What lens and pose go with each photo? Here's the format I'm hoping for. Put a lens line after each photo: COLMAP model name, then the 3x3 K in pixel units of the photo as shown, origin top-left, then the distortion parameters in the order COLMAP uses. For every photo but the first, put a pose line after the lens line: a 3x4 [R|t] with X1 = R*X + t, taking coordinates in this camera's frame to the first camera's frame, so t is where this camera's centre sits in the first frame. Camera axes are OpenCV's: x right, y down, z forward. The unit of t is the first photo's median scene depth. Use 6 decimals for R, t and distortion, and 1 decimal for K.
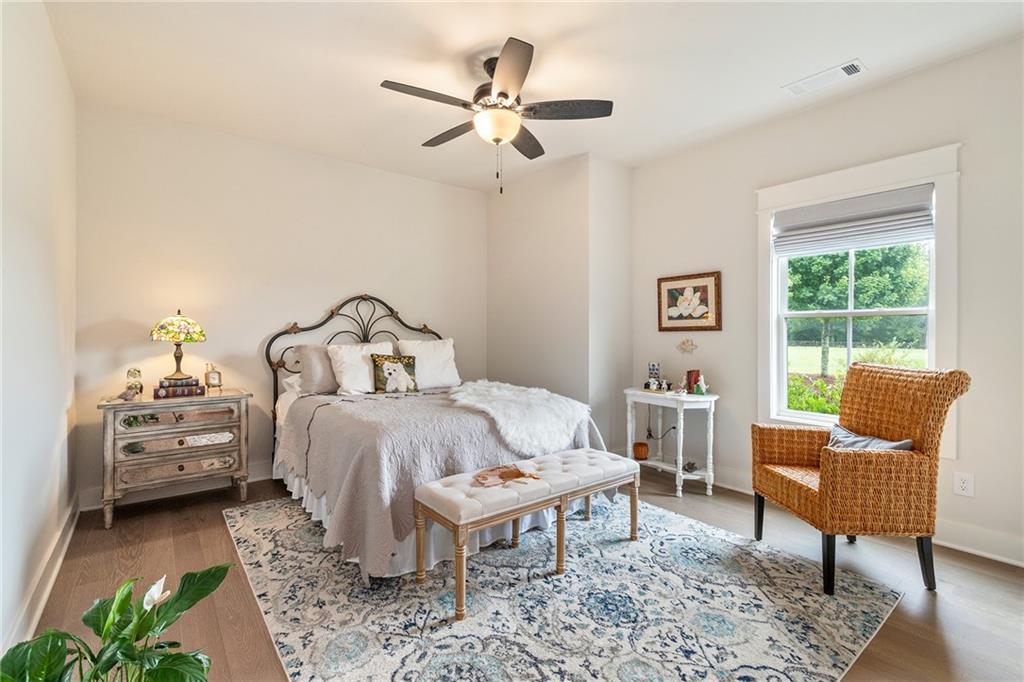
lens RADIAL K [[458.3, 0, 514.3], [0, 458.3, 335.0], [0, 0, 1]] dist [0.007734, -0.005097]
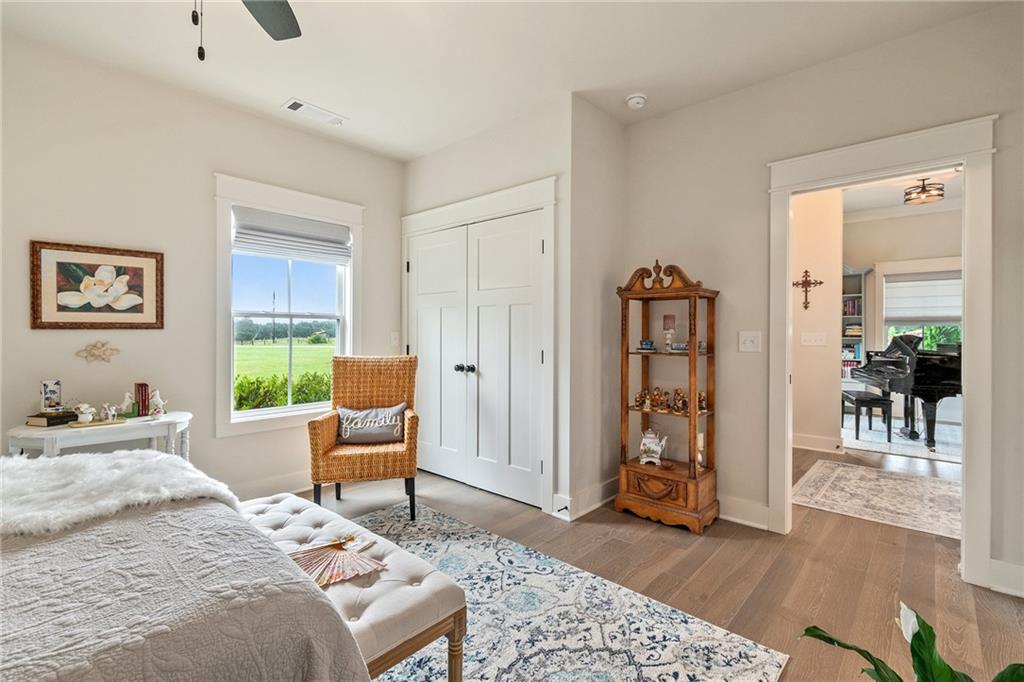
lens RADIAL K [[458.3, 0, 515.9], [0, 458.3, 337.0], [0, 0, 1]] dist [0.007734, -0.005097]
pose [[-0.166701, -0.010289, 0.985954, -0.423764], [0.000688, 0.999944, 0.010551, -0.003876], [-0.986007, 0.002437, -0.166685, 0.531262]]
